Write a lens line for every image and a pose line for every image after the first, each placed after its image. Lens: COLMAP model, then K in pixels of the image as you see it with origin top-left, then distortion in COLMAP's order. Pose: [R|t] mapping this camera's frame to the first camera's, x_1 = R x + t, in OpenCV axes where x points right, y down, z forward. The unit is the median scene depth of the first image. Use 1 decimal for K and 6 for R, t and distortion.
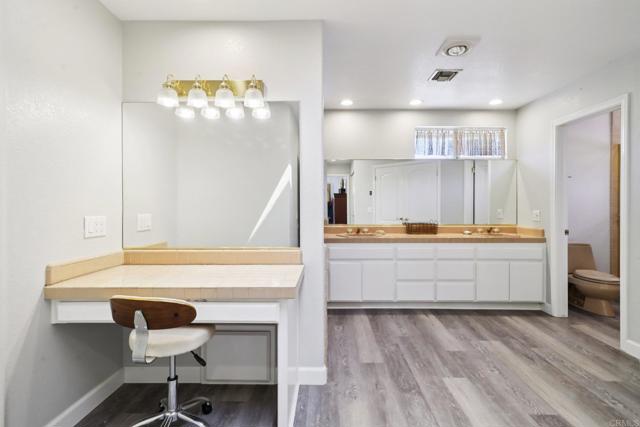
lens RADIAL K [[305.0, 0, 321.5], [0, 305.0, 204.2], [0, 0, 1]] dist [-0.000450, -0.000175]
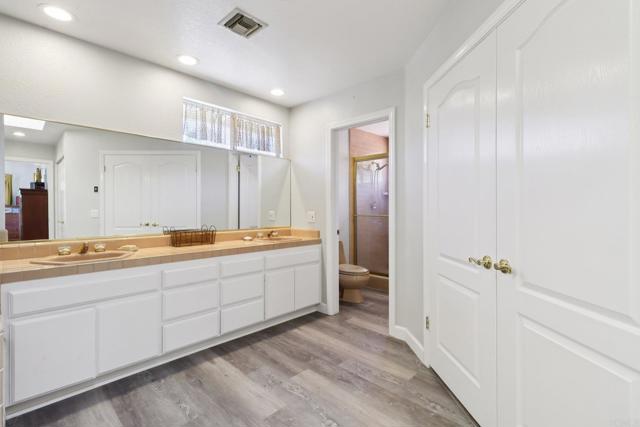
lens RADIAL K [[296.5, 0, 320.6], [0, 296.5, 210.2], [0, 0, 1]] dist [0.000575, 0.000795]
pose [[0.671323, -0.001763, 0.741162, 0.006438], [-0.004471, 0.999969, 0.006429, 0.009382], [-0.741151, -0.007630, 0.671295, 0.349600]]
